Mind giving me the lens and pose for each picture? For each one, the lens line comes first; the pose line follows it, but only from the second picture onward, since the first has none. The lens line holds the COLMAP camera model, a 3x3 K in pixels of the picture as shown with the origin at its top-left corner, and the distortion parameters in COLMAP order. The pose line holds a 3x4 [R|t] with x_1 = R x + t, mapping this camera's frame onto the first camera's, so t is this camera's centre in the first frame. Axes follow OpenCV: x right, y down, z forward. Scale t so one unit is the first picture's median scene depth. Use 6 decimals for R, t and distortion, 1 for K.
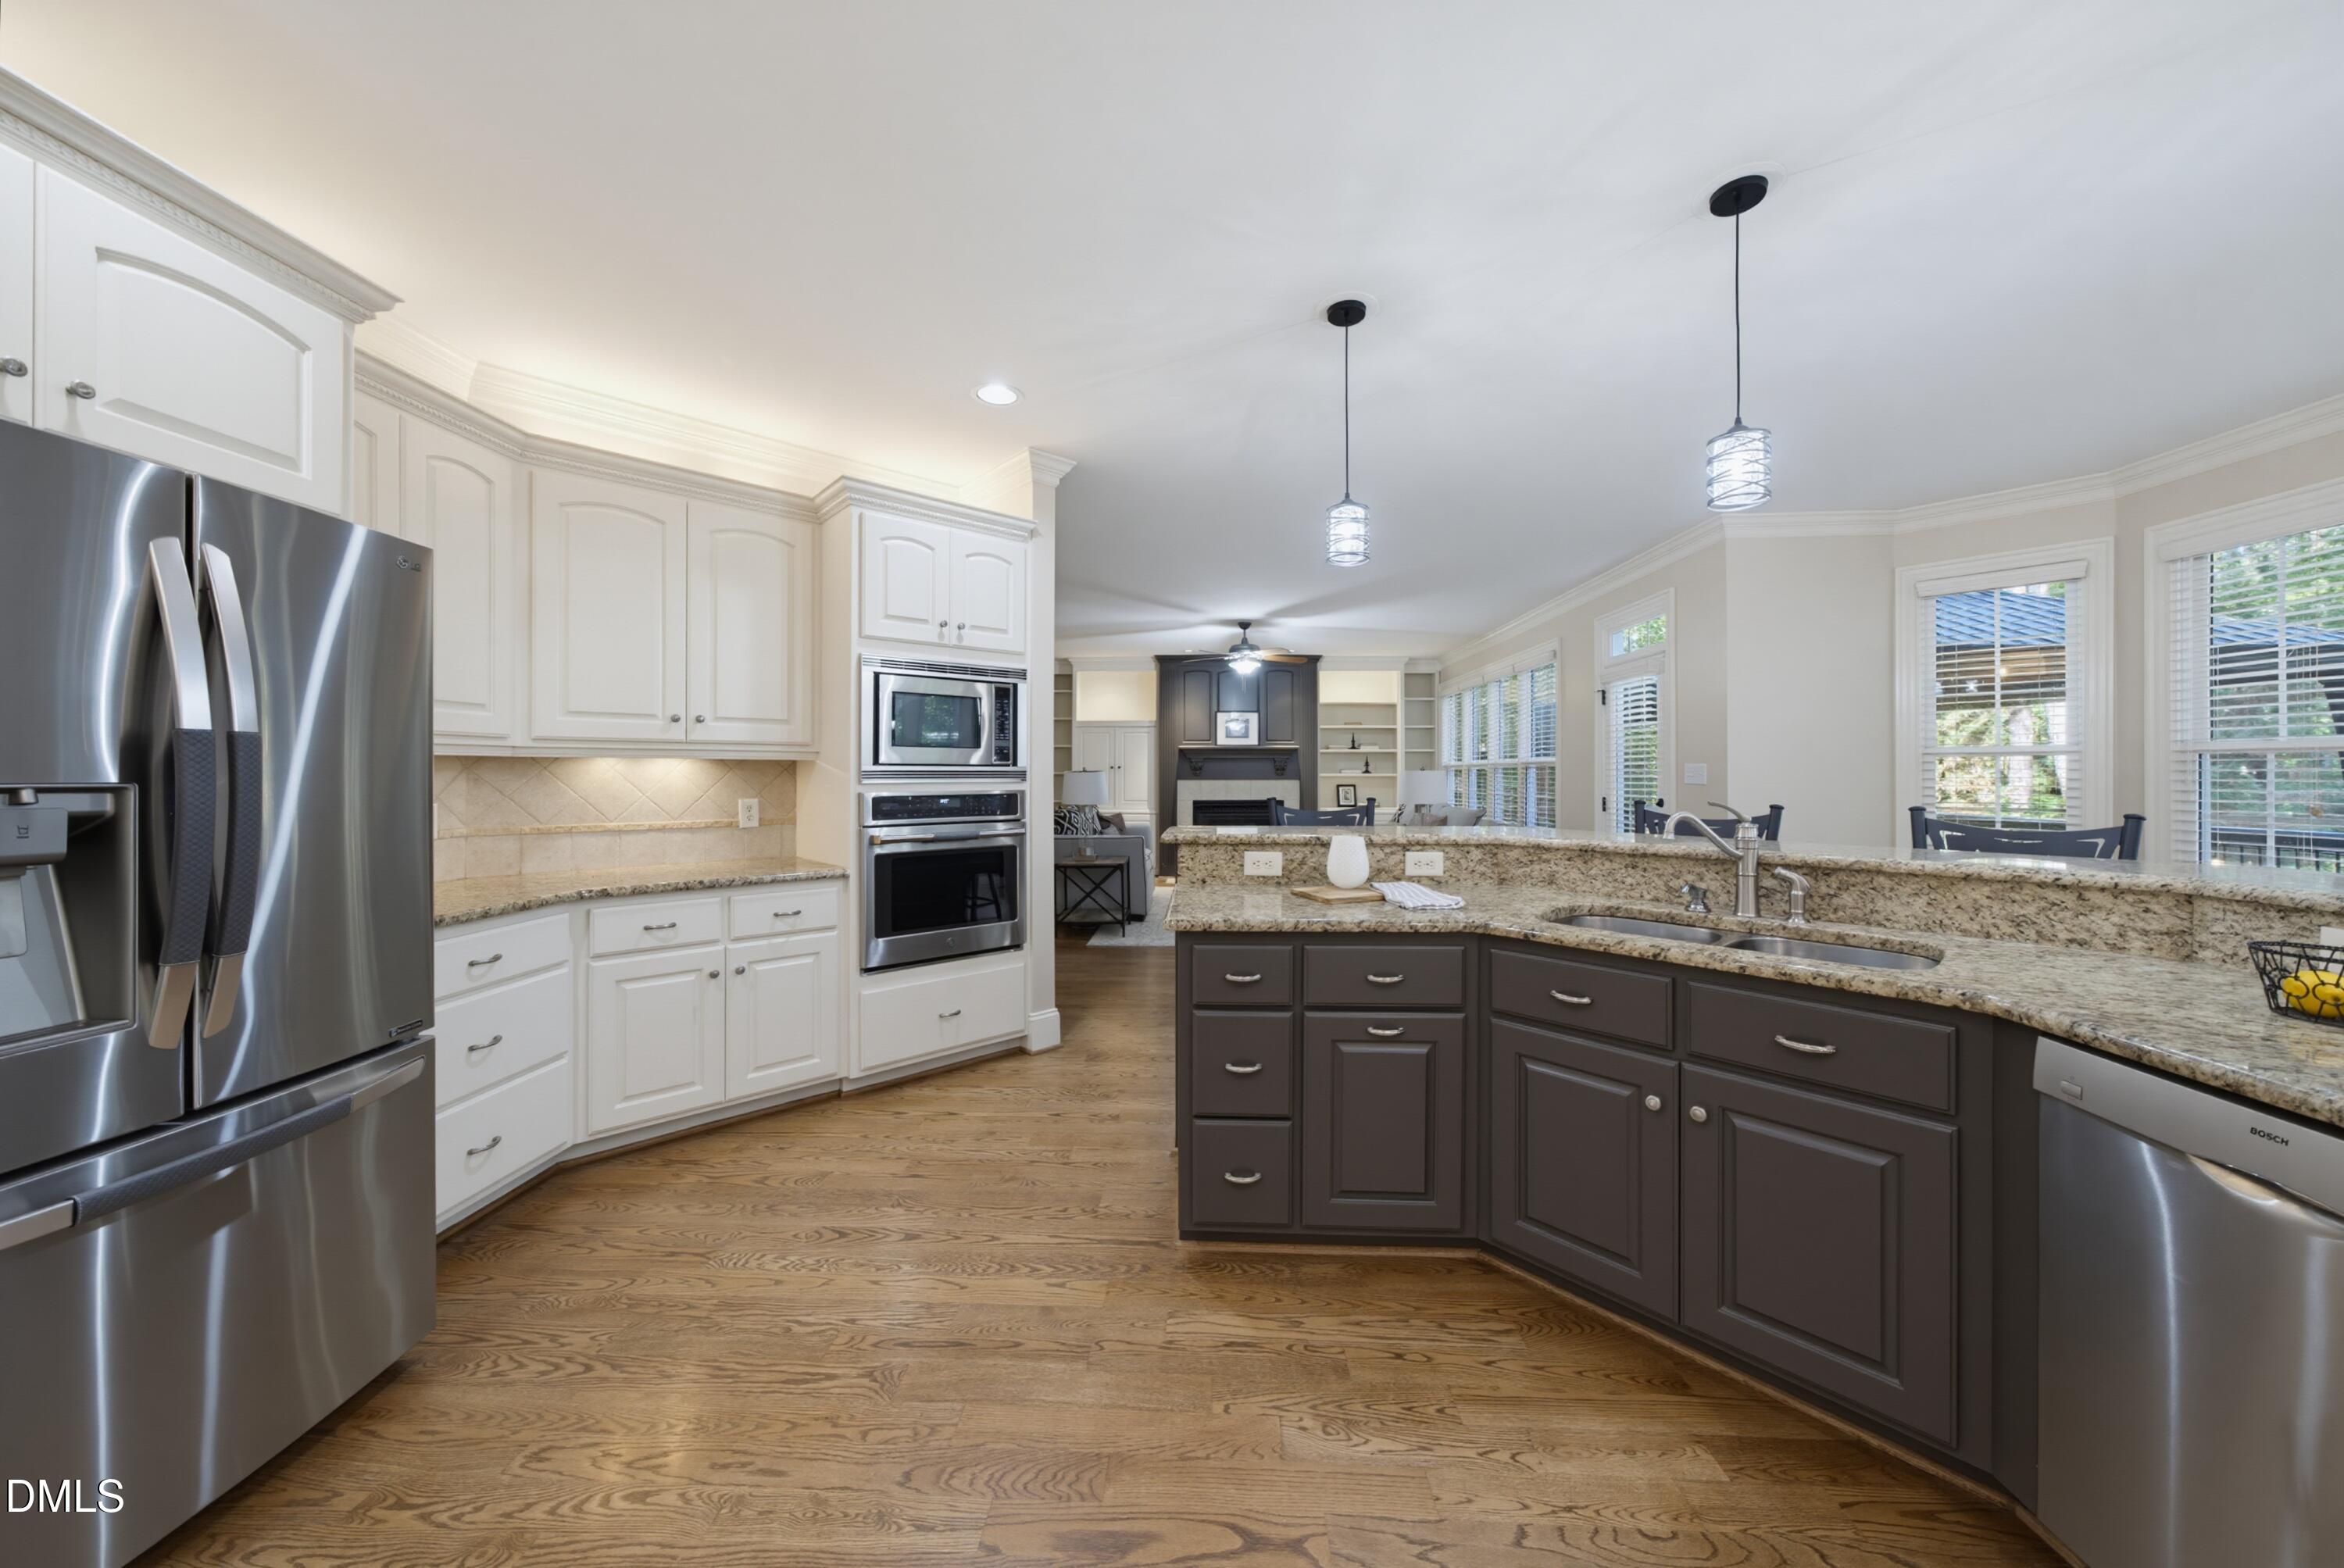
lens RADIAL K [[817.5, 0, 1159.0], [0, 817.5, 766.7], [0, 0, 1]] dist [0.000998, 0.002397]
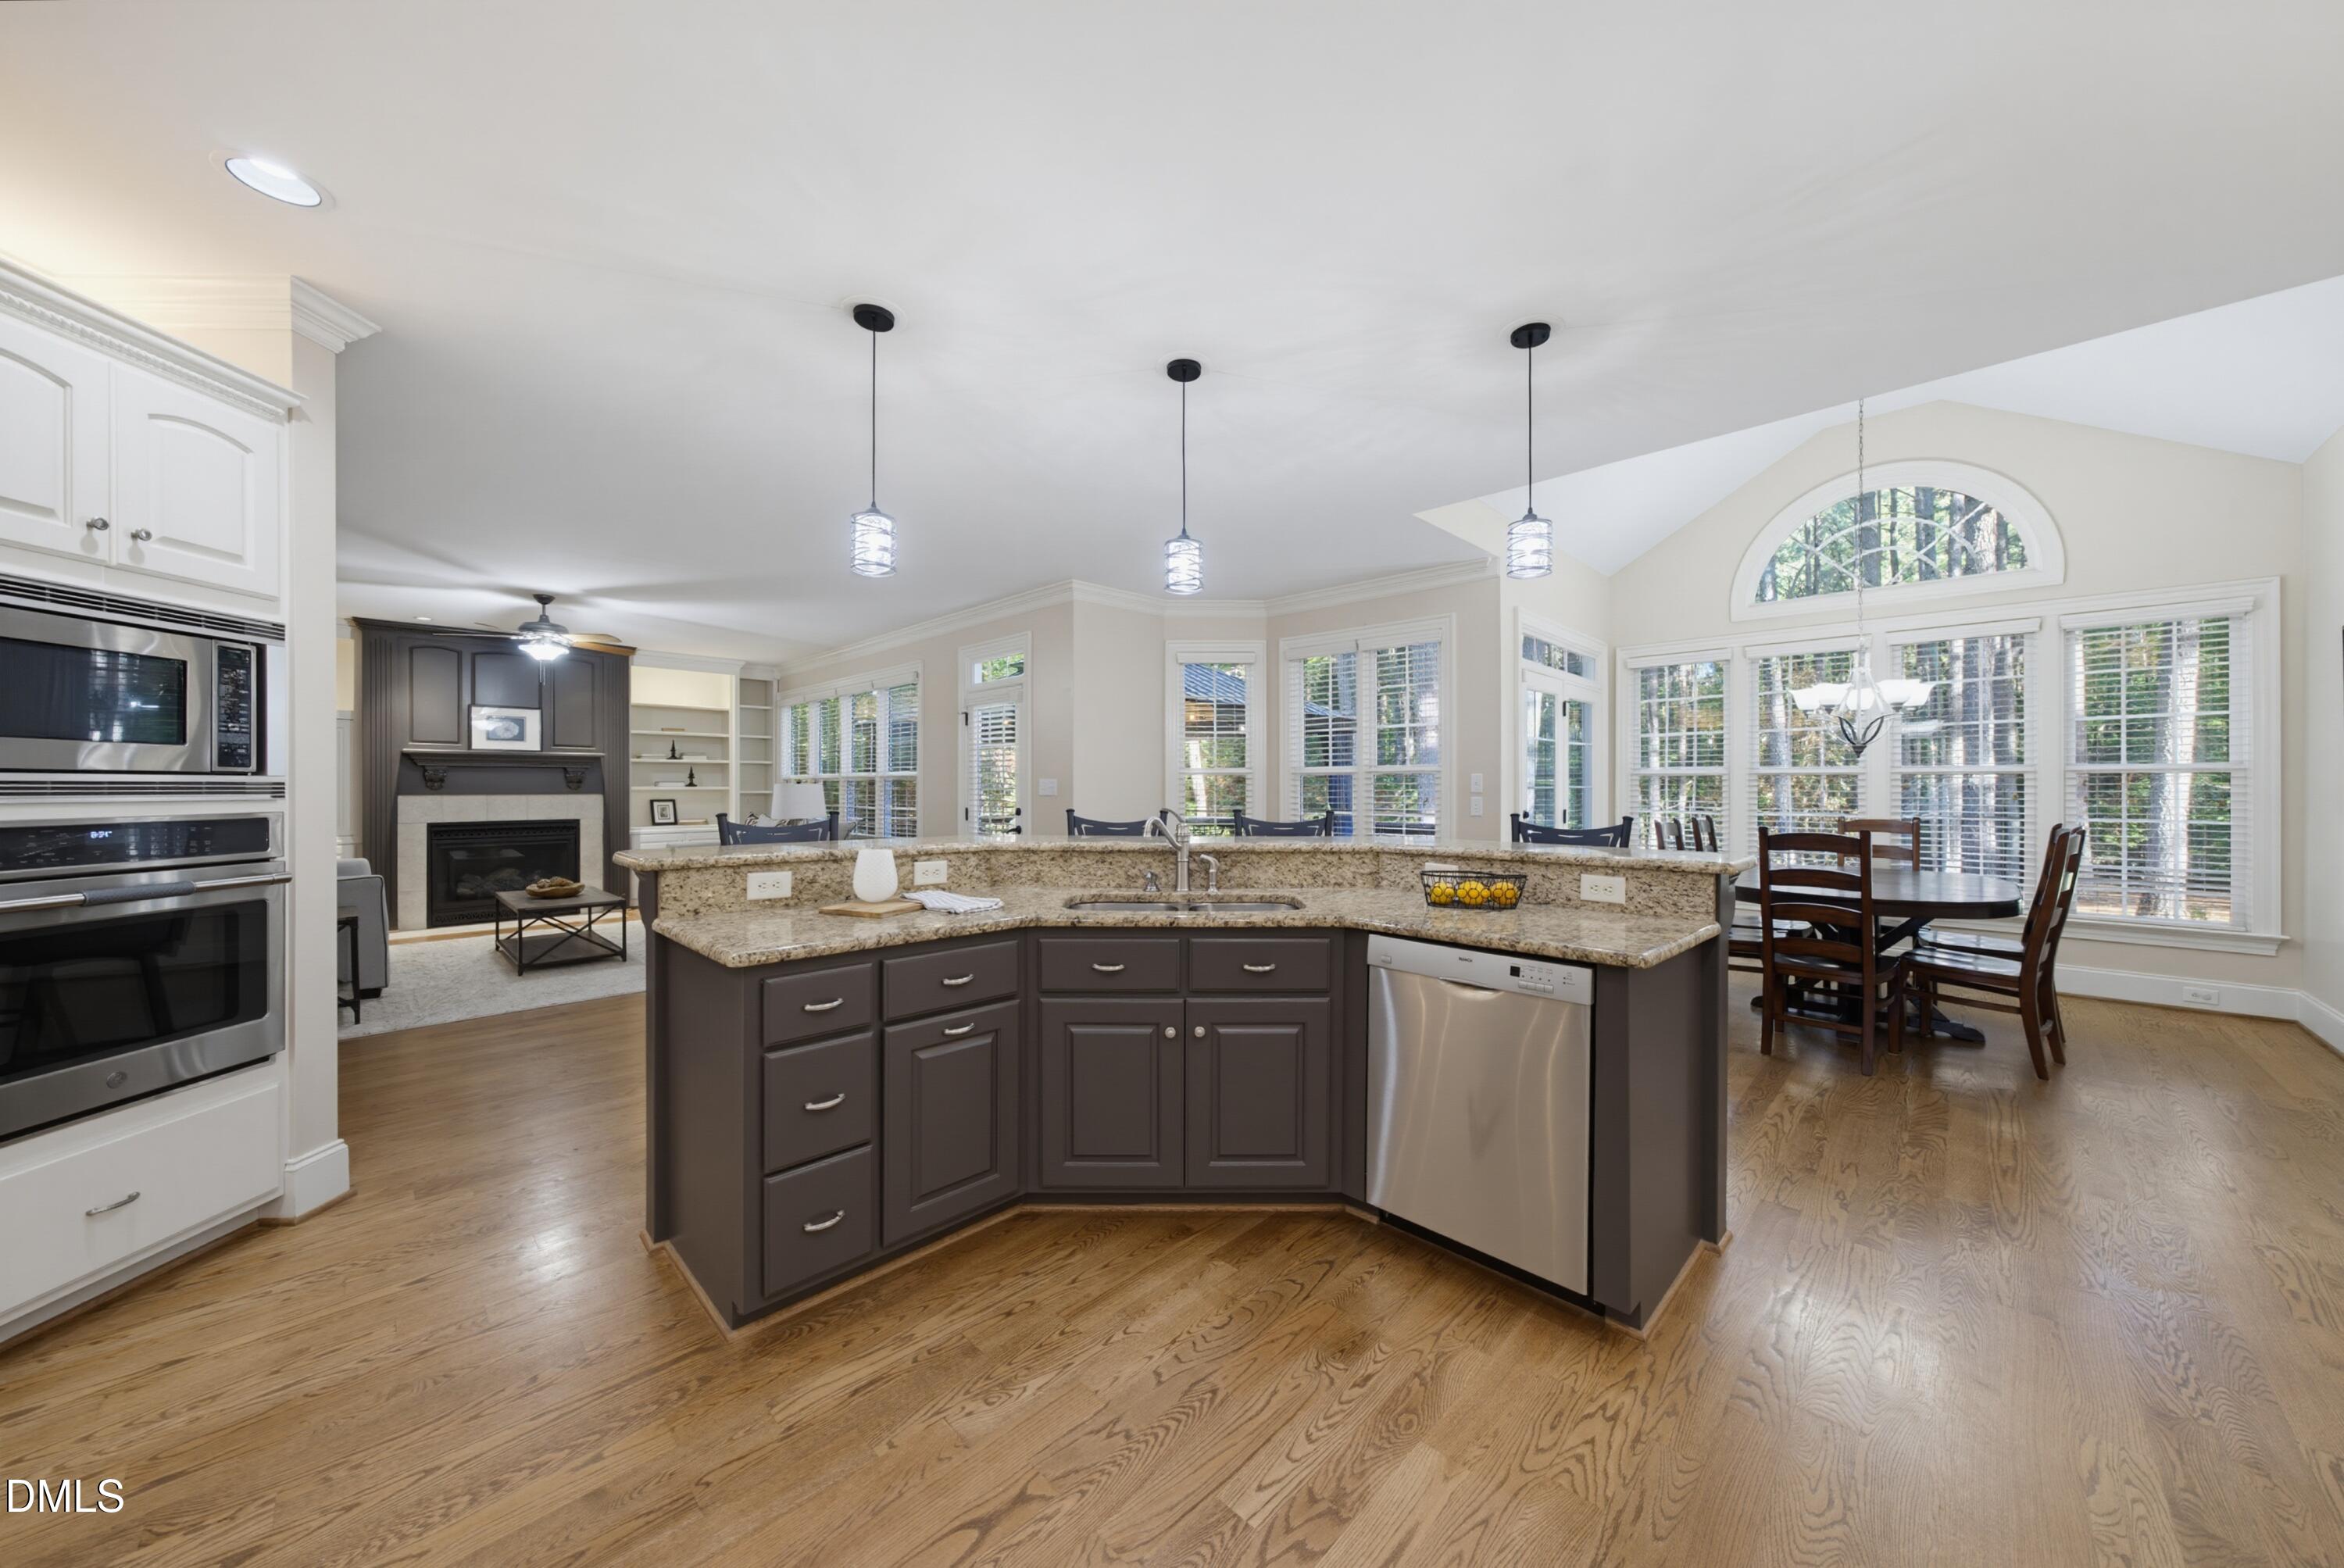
lens RADIAL K [[817.5, 0, 1183.1], [0, 817.5, 788.2], [0, 0, 1]] dist [0.000998, 0.002397]
pose [[0.656379, -0.000835, 0.754431, -0.309634], [-0.006677, 0.999954, 0.006916, 0.000076], [-0.754401, -0.009577, 0.656344, 0.082080]]
